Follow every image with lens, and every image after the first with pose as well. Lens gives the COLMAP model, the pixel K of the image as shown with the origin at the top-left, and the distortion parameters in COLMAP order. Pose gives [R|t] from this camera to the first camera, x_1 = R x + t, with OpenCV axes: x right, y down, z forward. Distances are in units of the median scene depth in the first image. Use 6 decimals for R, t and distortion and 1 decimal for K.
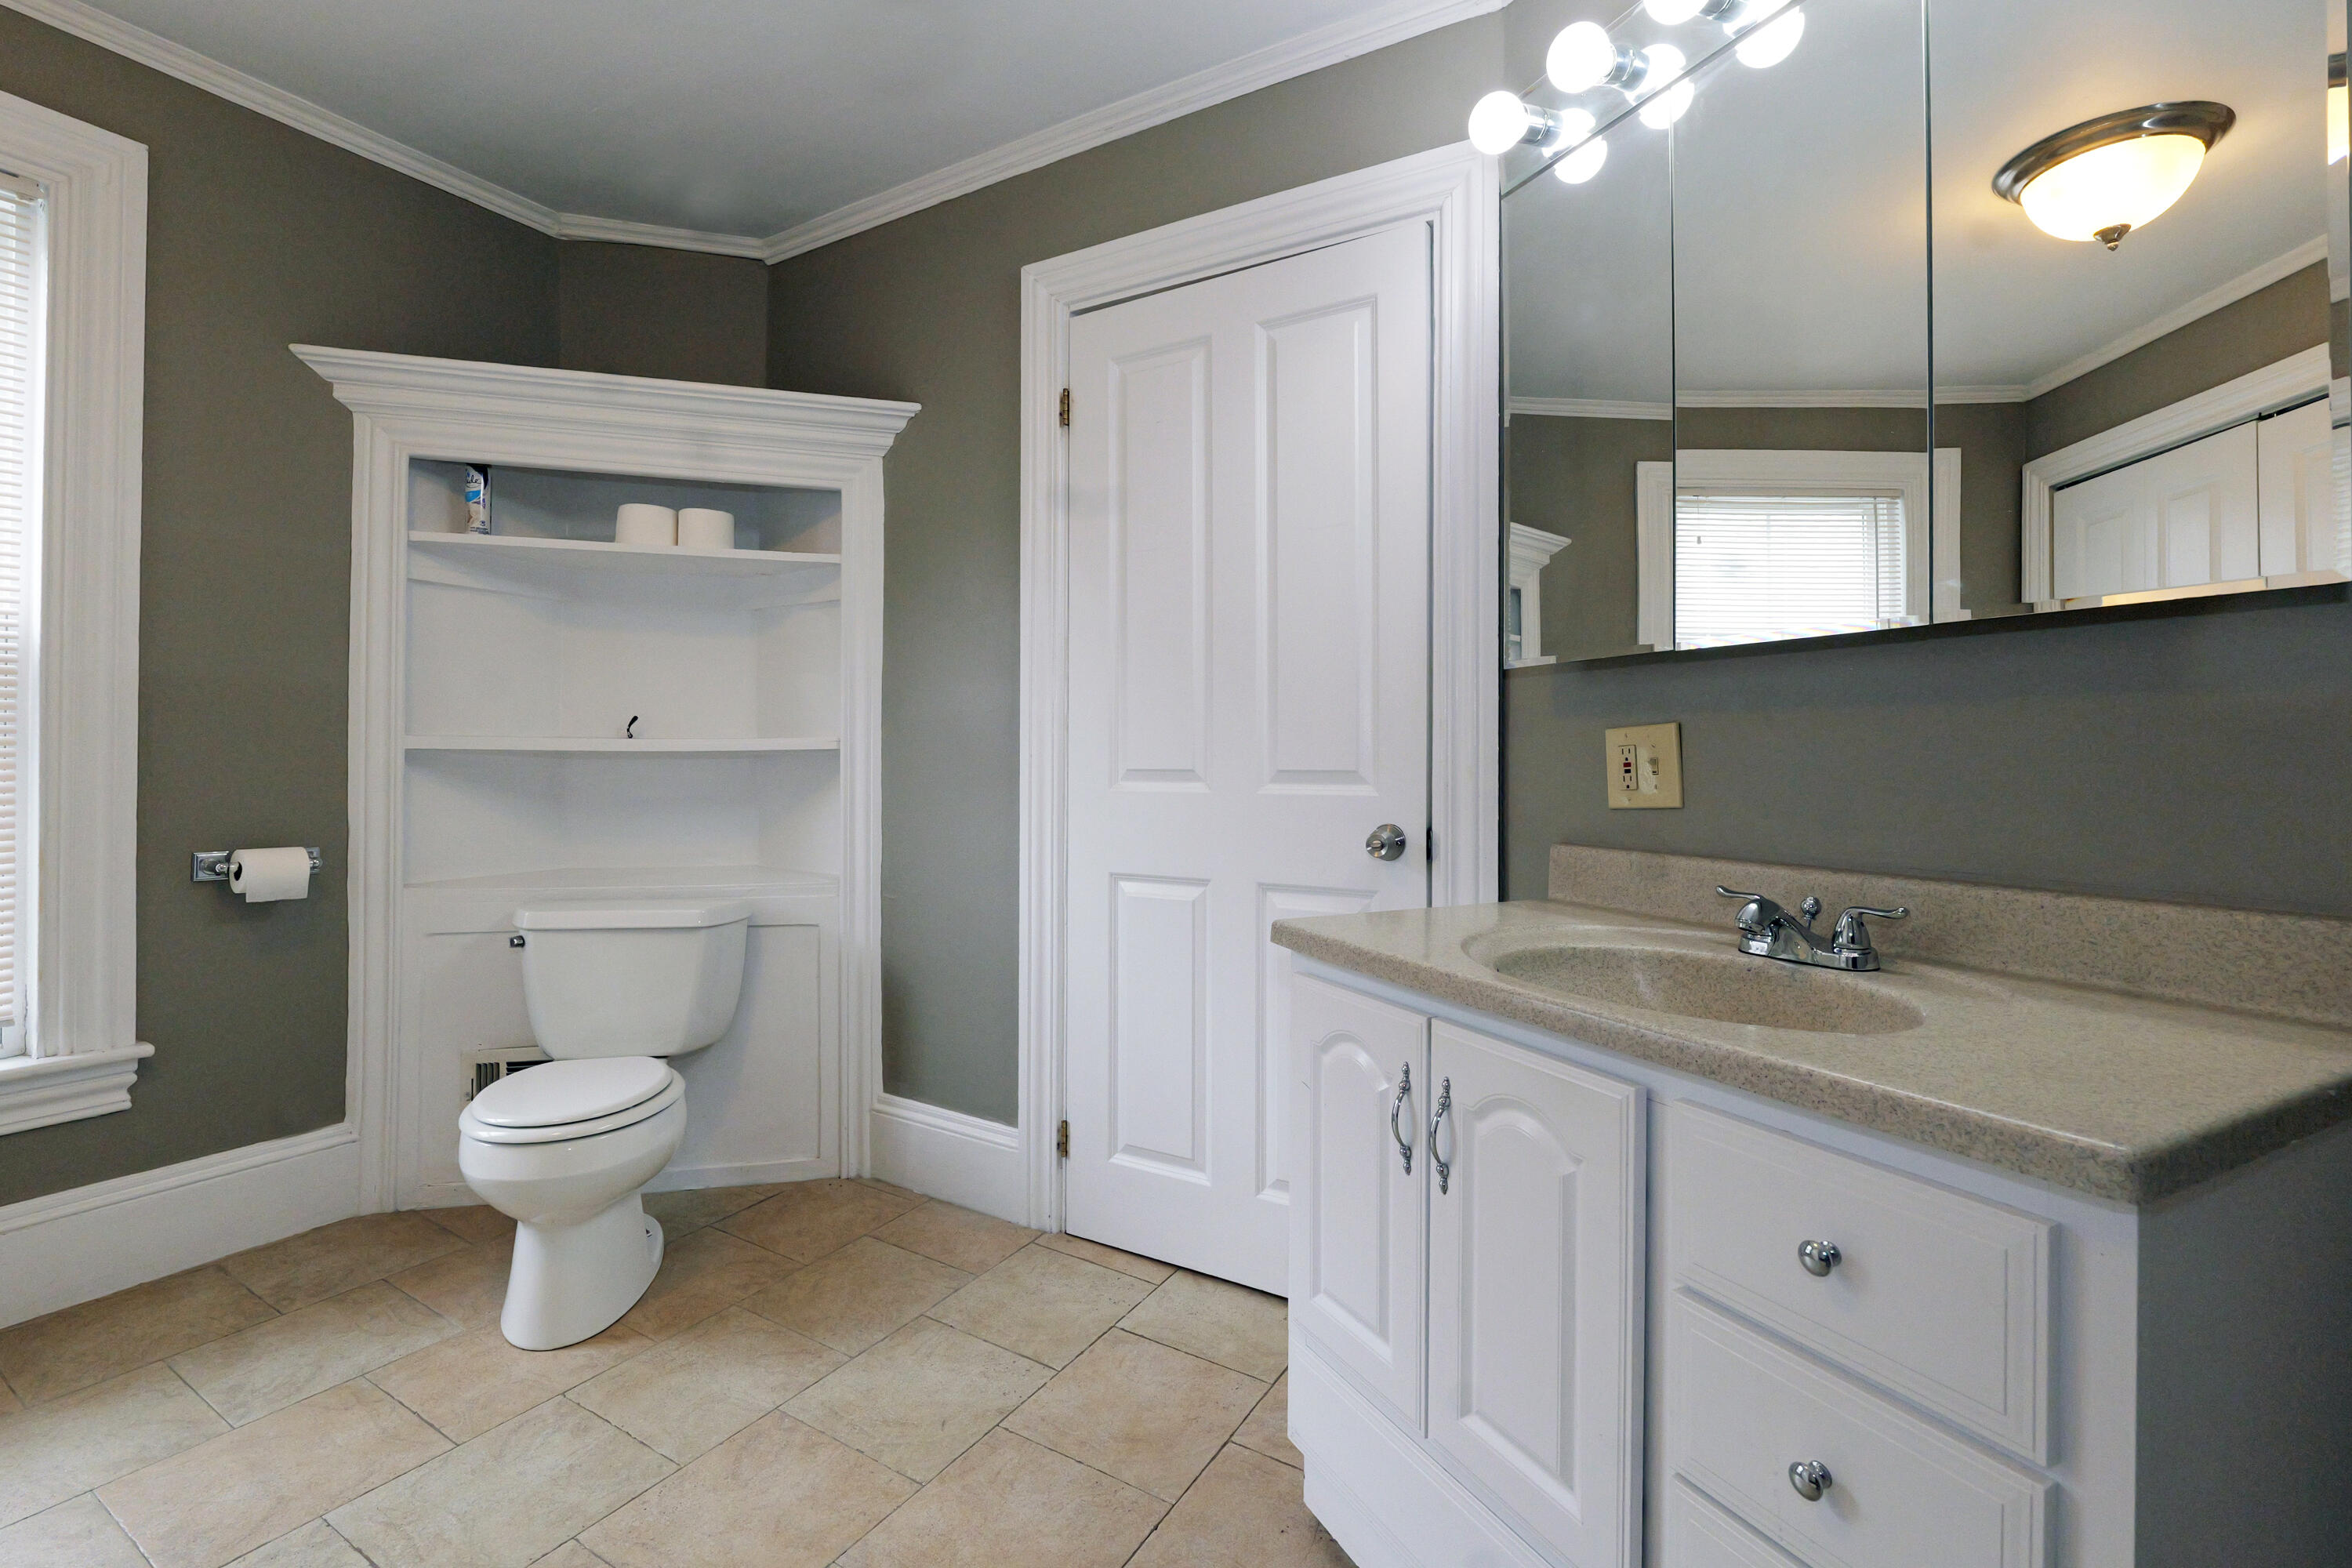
lens RADIAL K [[1021.3, 0, 1175.3], [0, 1021.3, 759.6], [0, 0, 1]] dist [-0.012659, -0.000239]
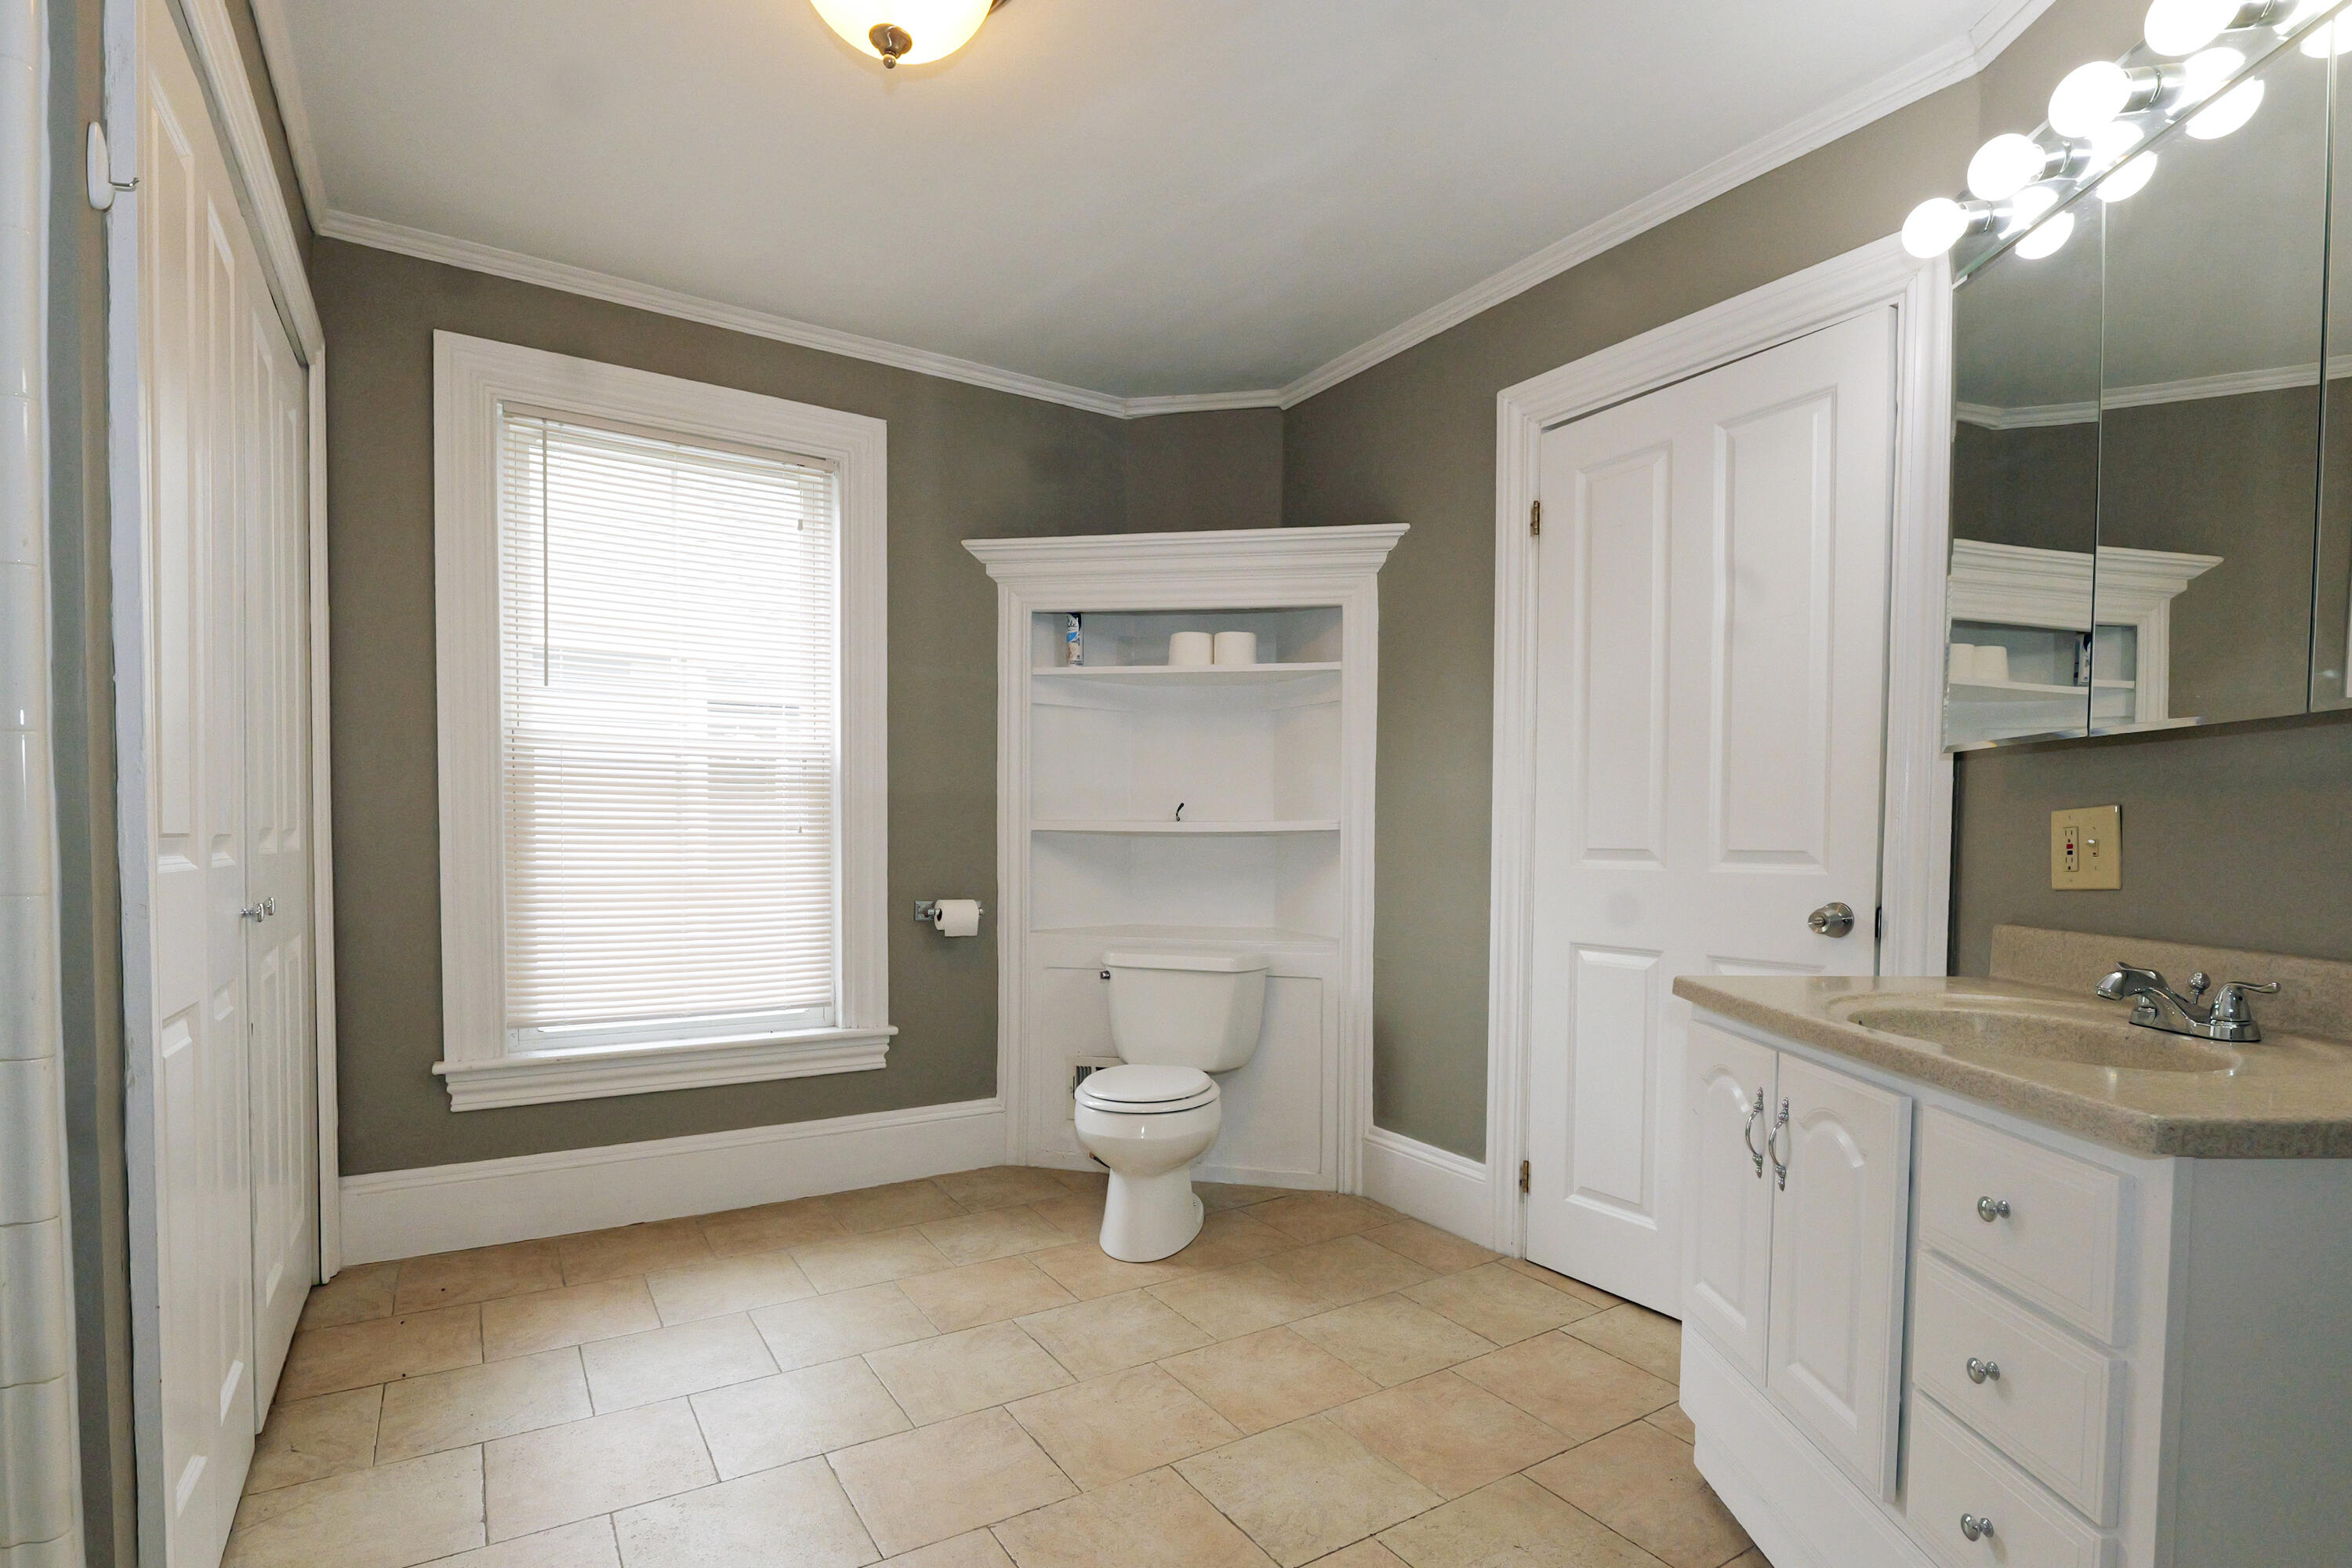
lens RADIAL K [[1135.4, 0, 1177.1], [0, 1135.4, 851.0], [0, 0, 1]] dist [0.000427, 0.000159]
pose [[0.888322, 0.007492, -0.459159, 0.133783], [-0.002169, 0.999924, 0.012120, -0.001709], [0.459215, -0.009770, 0.888271, -0.313954]]
